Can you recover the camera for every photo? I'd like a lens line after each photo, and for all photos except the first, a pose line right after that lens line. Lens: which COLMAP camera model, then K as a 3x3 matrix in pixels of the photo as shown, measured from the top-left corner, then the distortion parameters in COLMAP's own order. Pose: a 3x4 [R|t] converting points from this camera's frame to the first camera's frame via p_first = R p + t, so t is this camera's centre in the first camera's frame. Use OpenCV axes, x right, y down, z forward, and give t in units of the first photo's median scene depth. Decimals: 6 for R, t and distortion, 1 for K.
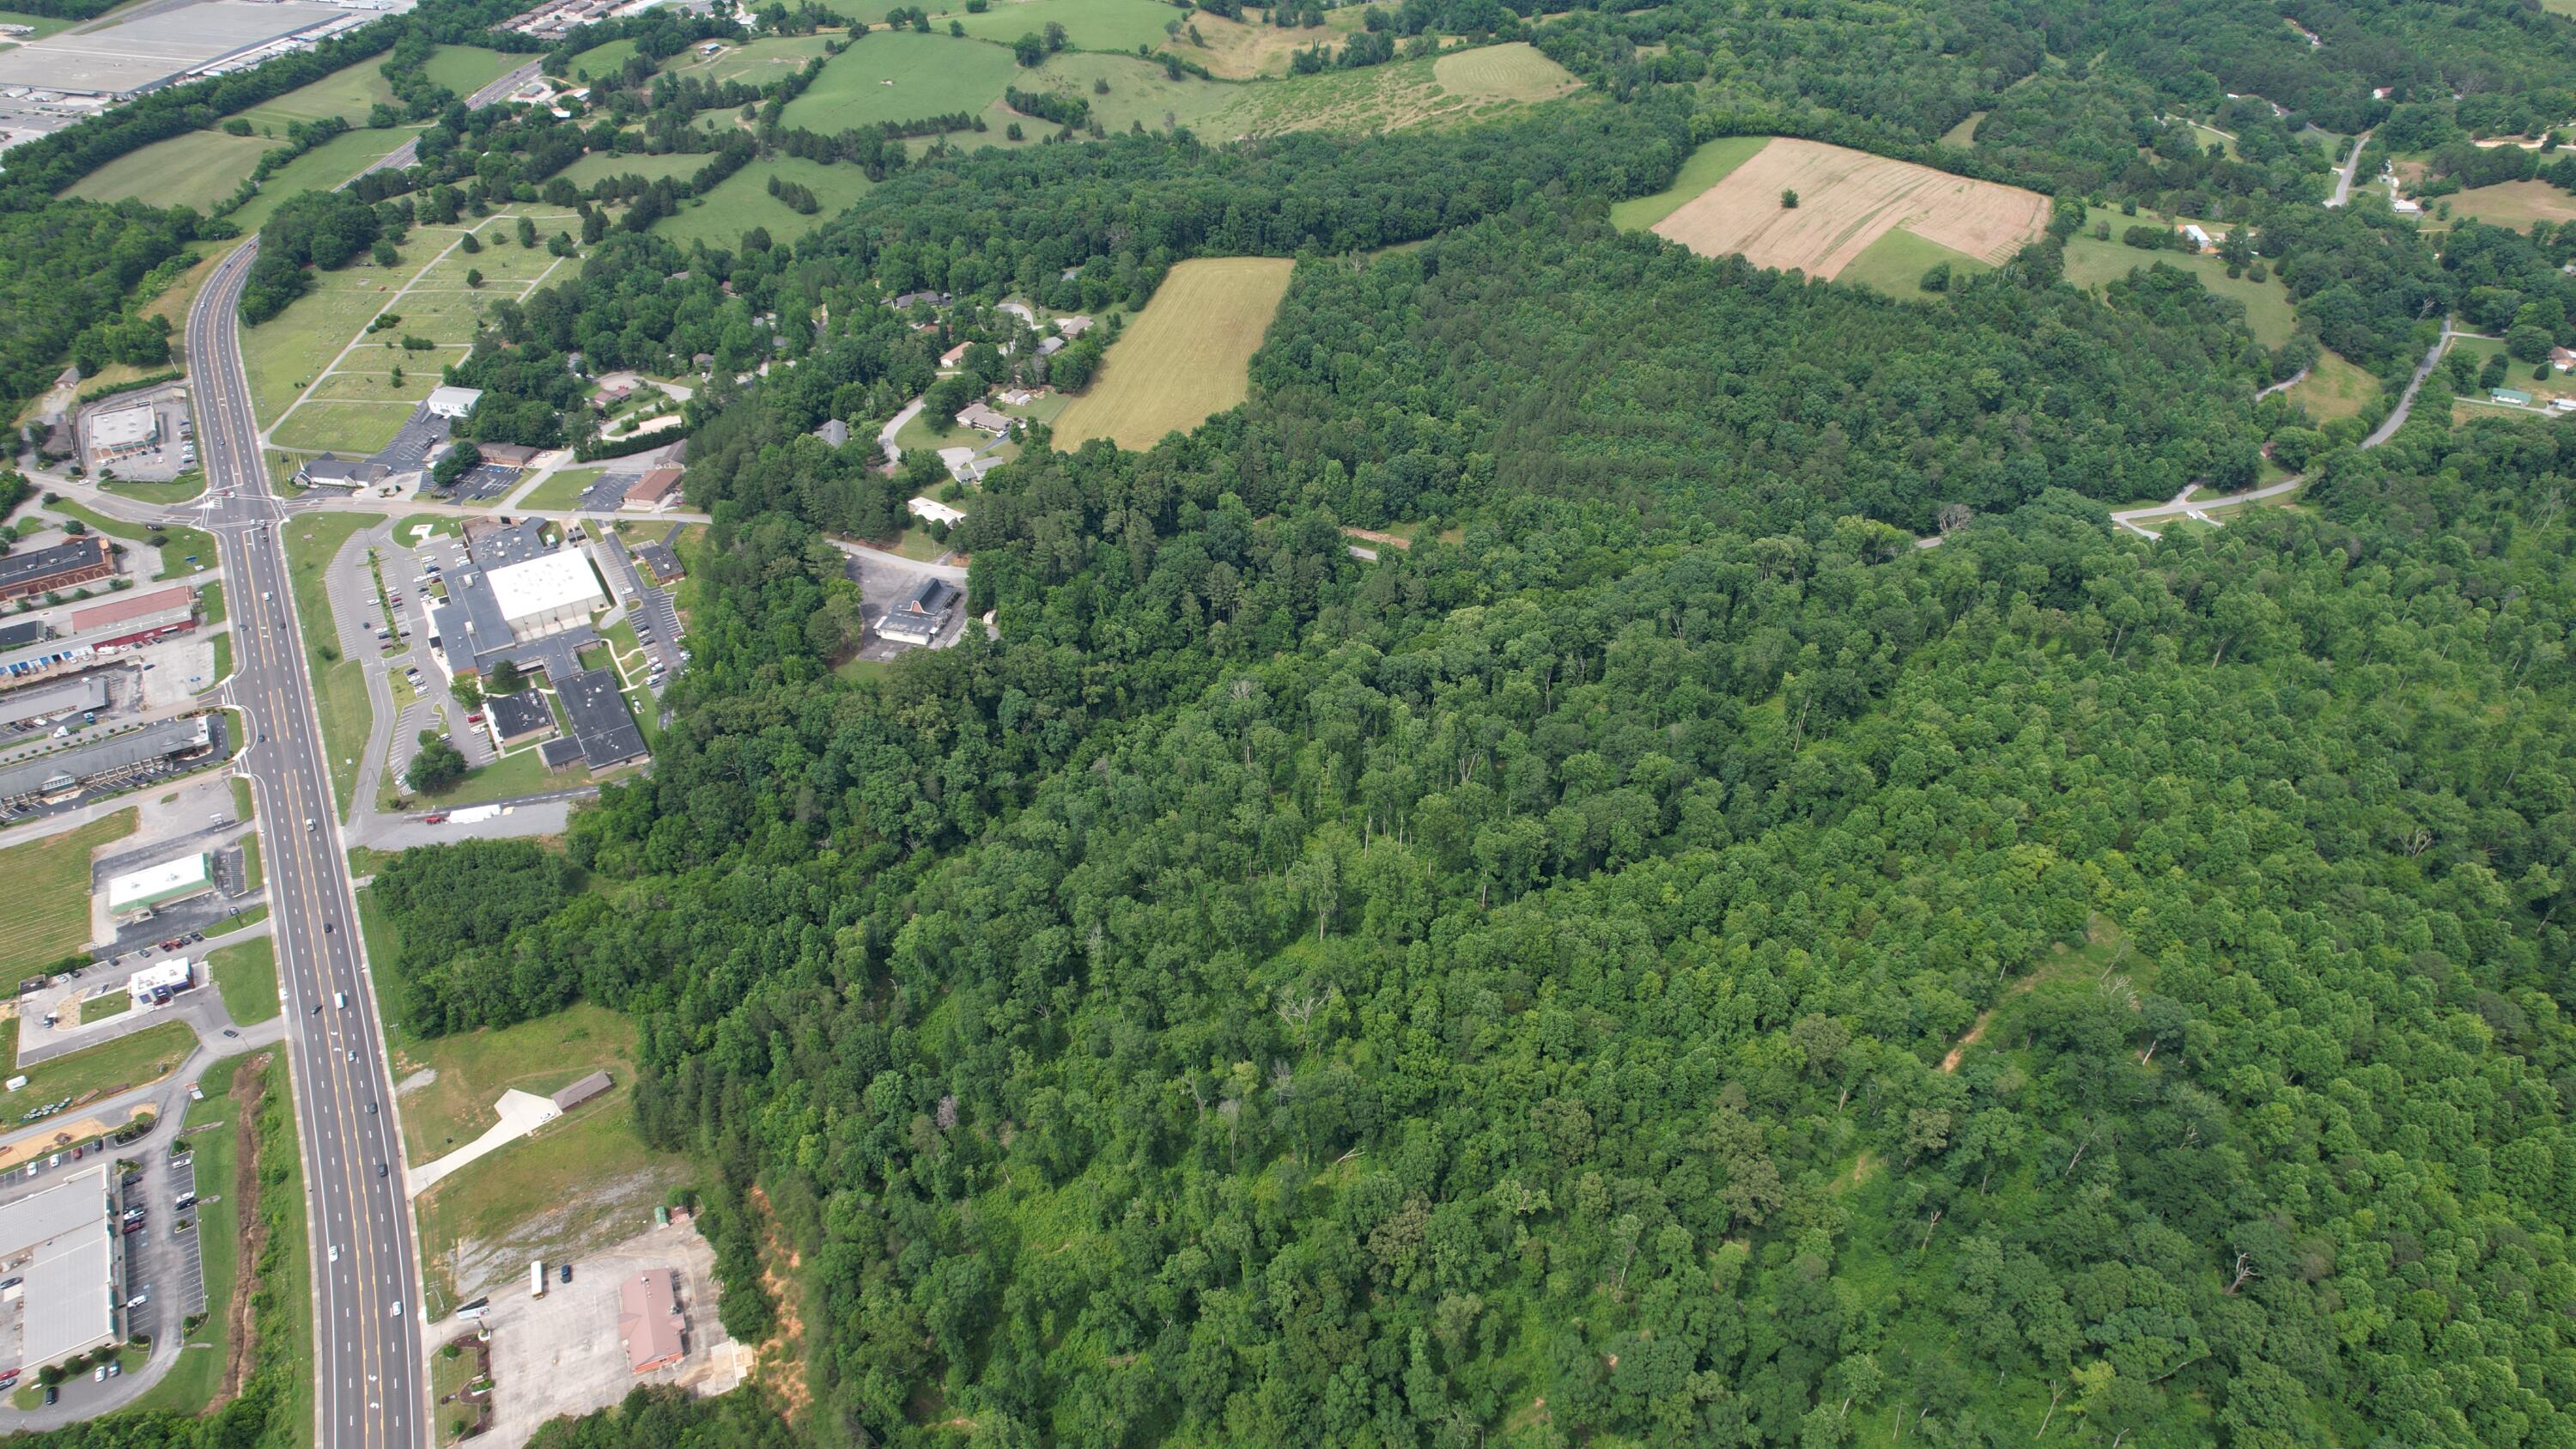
lens RADIAL K [[1646.0, 0, 1296.7], [0, 1646.0, 717.9], [0, 0, 1]] dist [-0.078837, 0.071514]
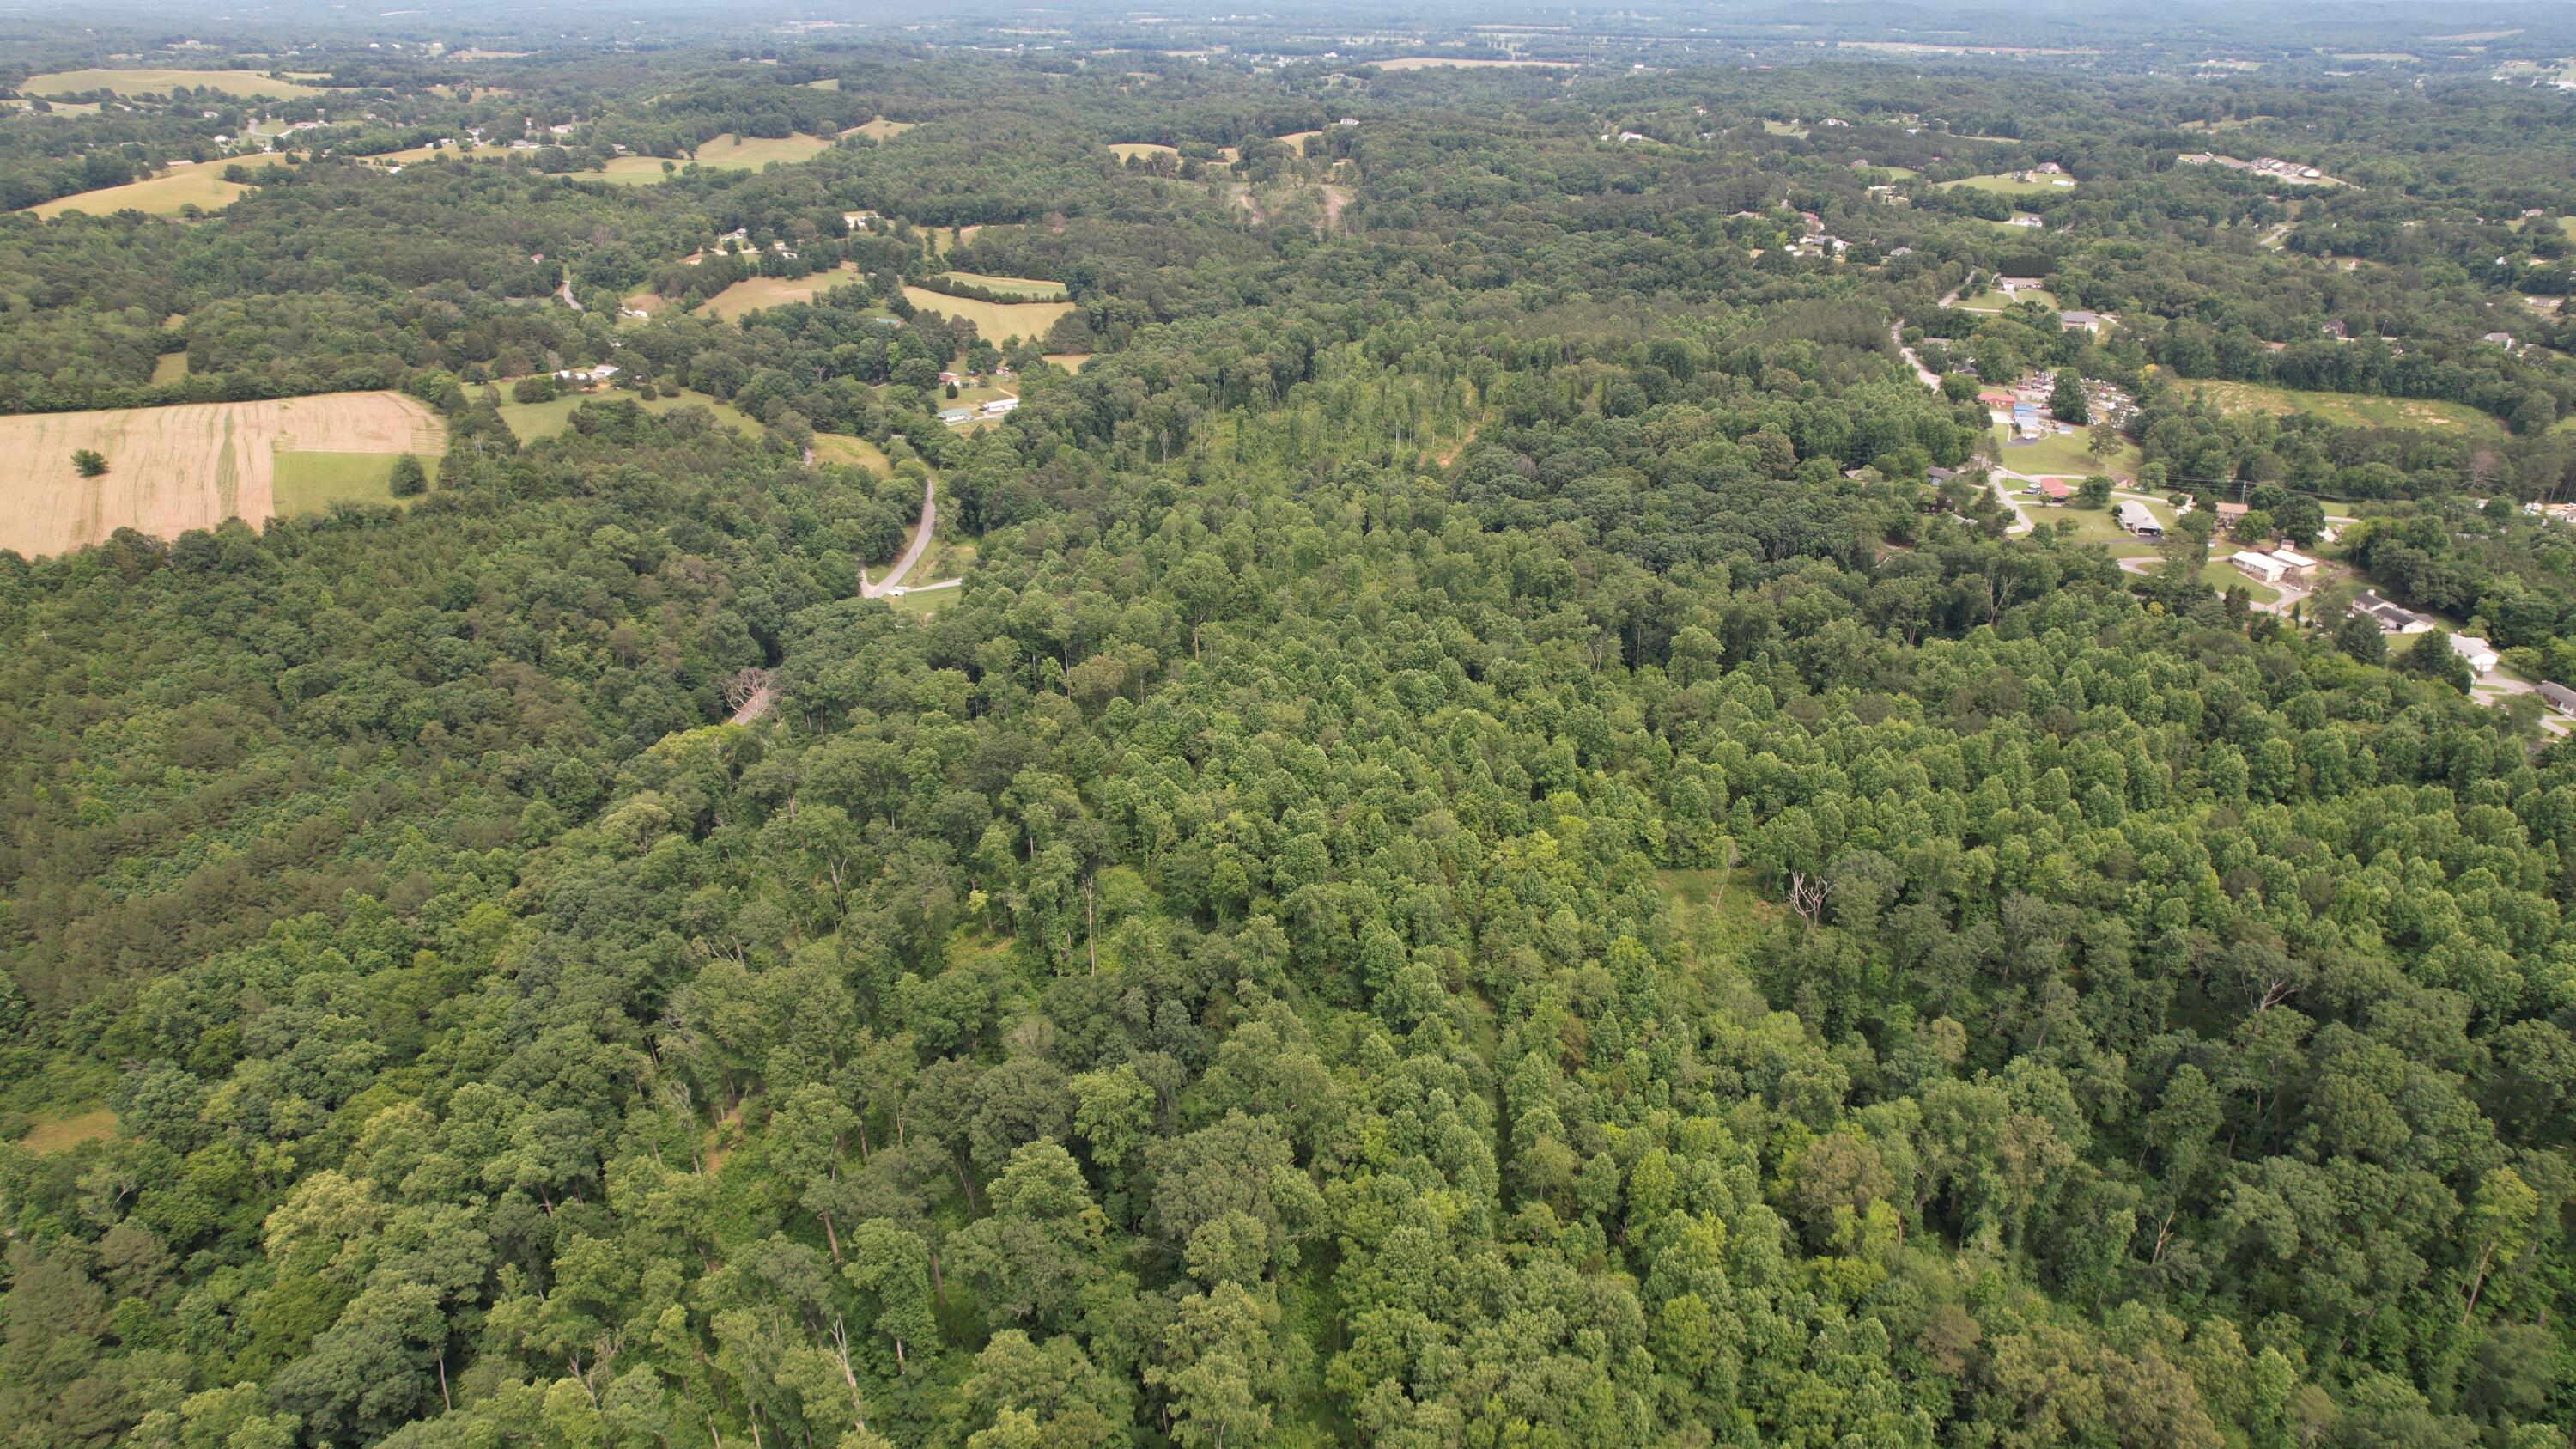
lens RADIAL K [[1646.0, 0, 1298.1], [0, 1646.0, 726.5], [0, 0, 1]] dist [-0.078837, 0.071514]
pose [[0.380904, -0.397372, 0.834870, -0.101560], [0.549951, 0.823223, 0.140917, -0.071949], [-0.743280, 0.405462, 0.532104, 0.412856]]
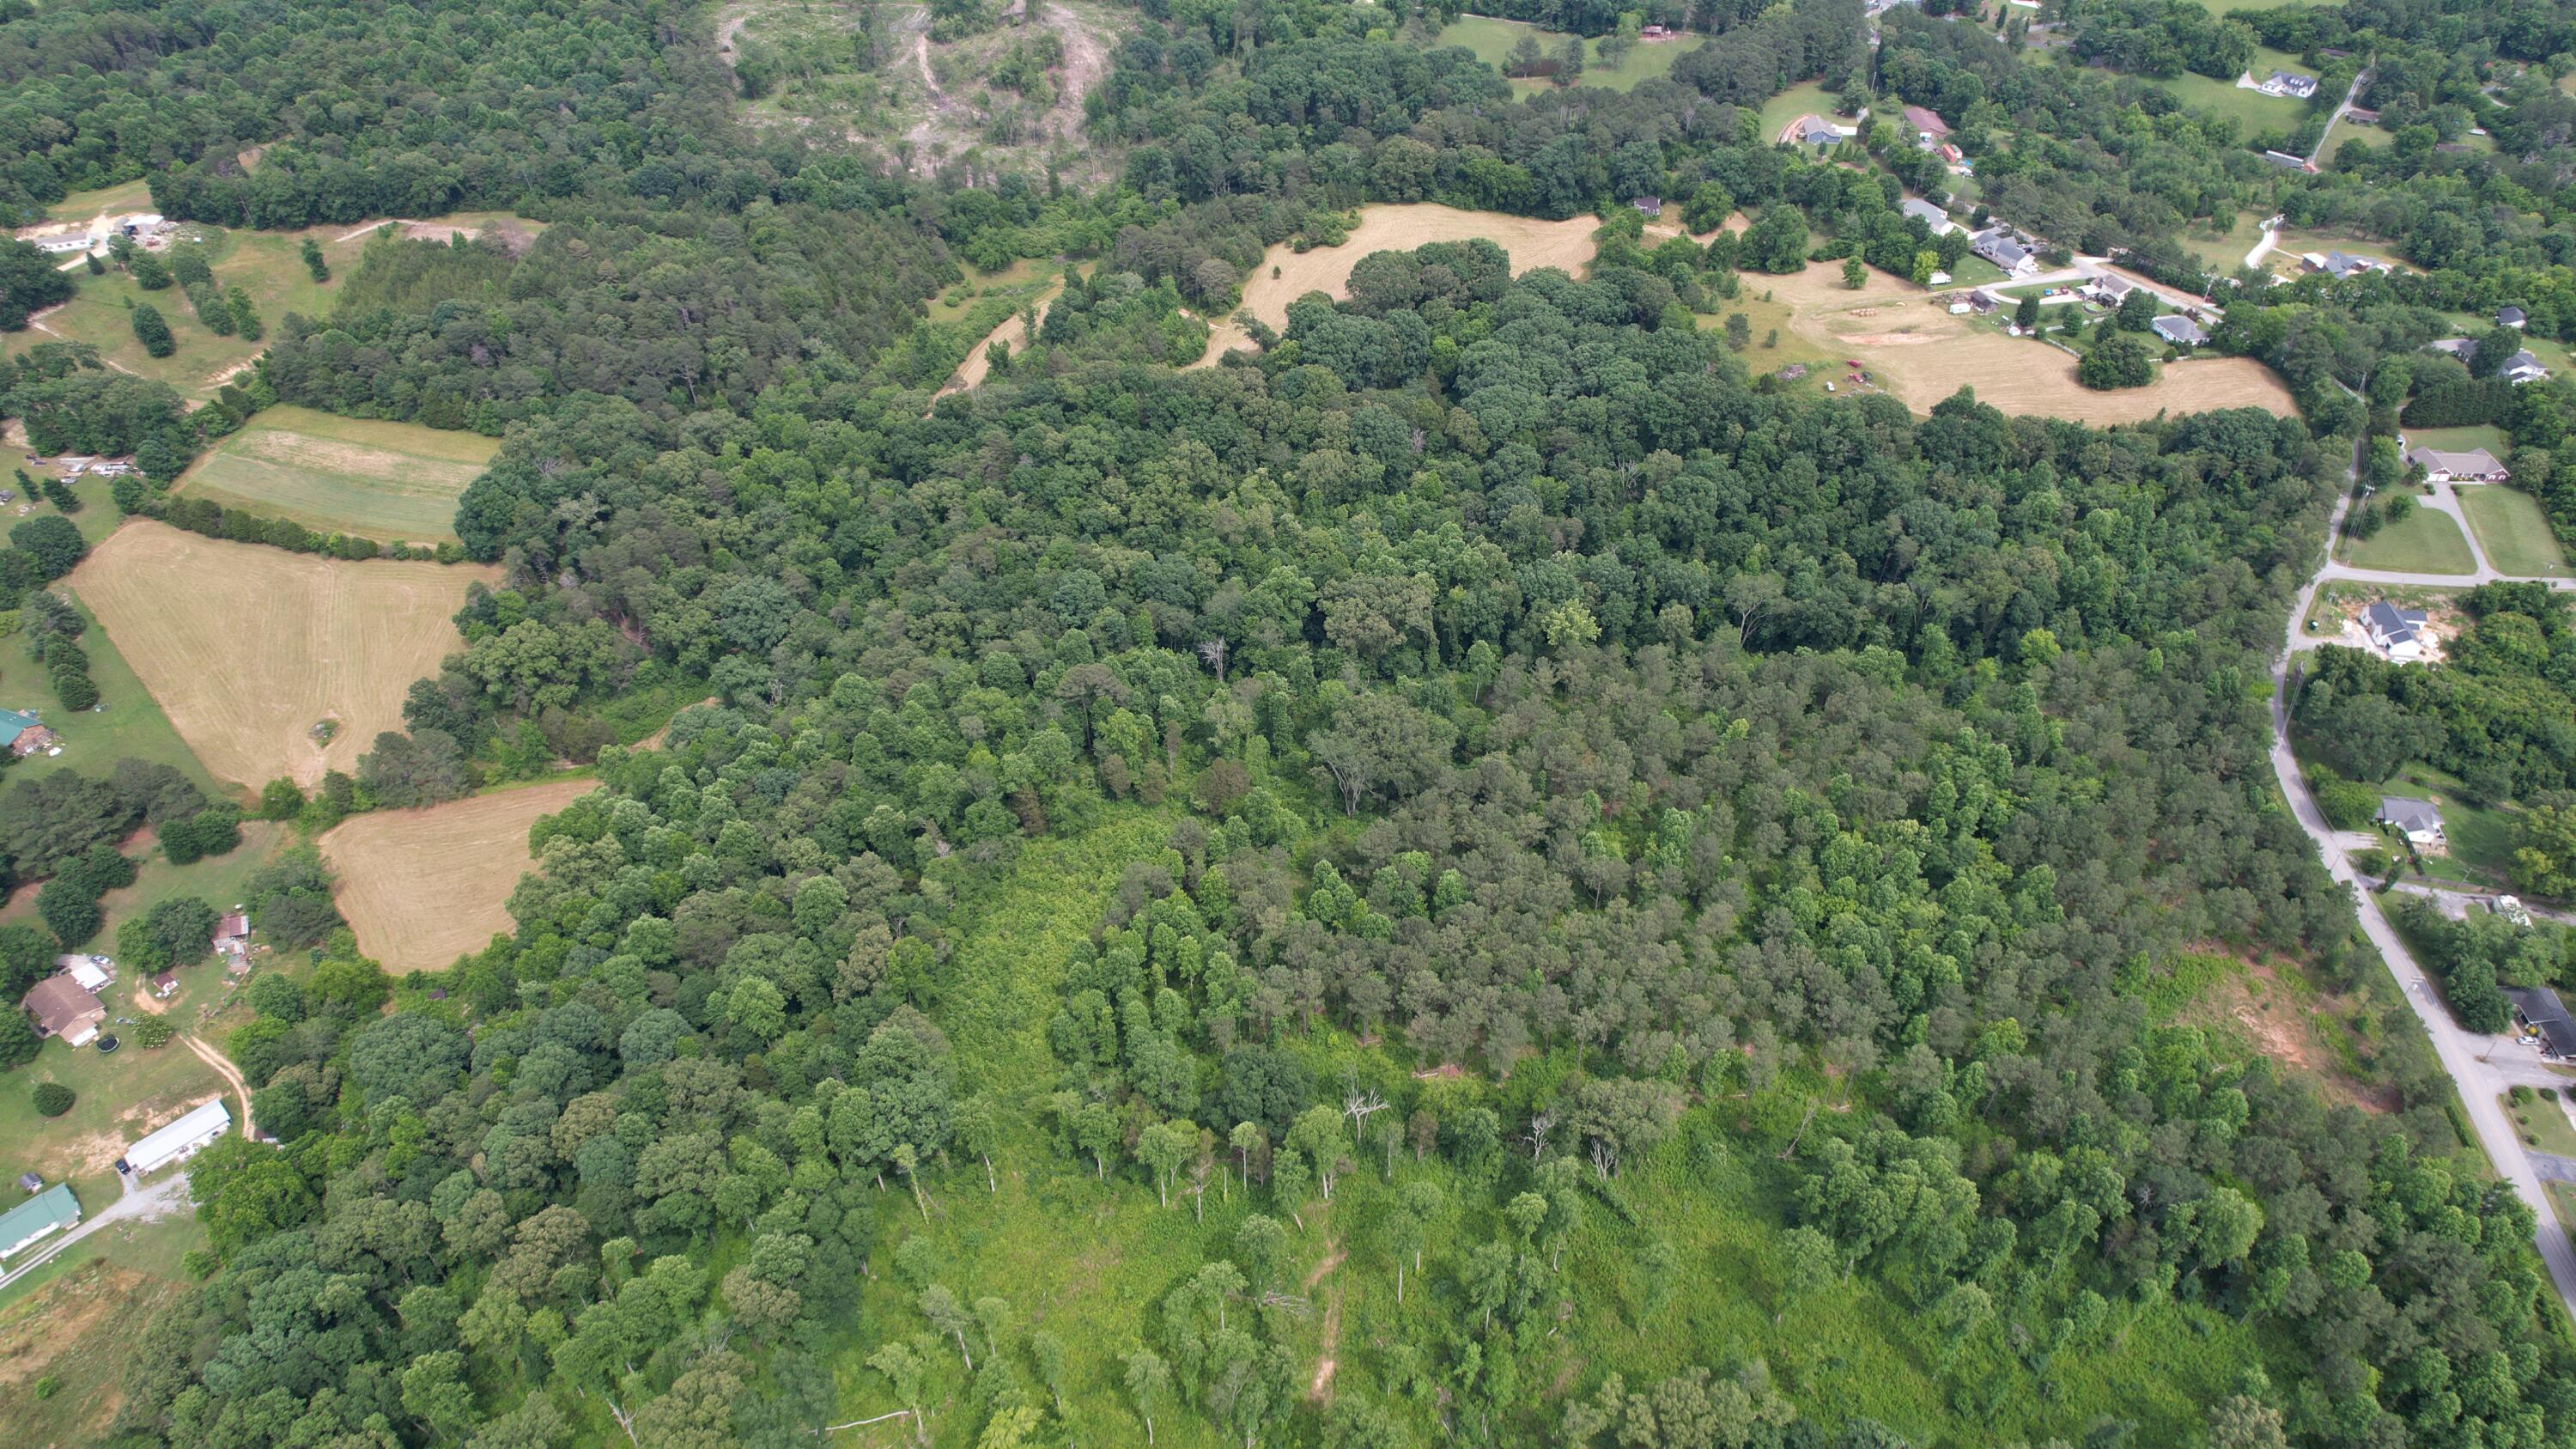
lens RADIAL K [[1646.0, 0, 1301.0], [0, 1646.0, 710.7], [0, 0, 1]] dist [-0.078837, 0.071514]
pose [[0.295765, -0.621272, 0.725634, 0.698524], [0.570818, 0.724028, 0.387234, -0.291033], [-0.765957, 0.299674, 0.568775, 0.546380]]
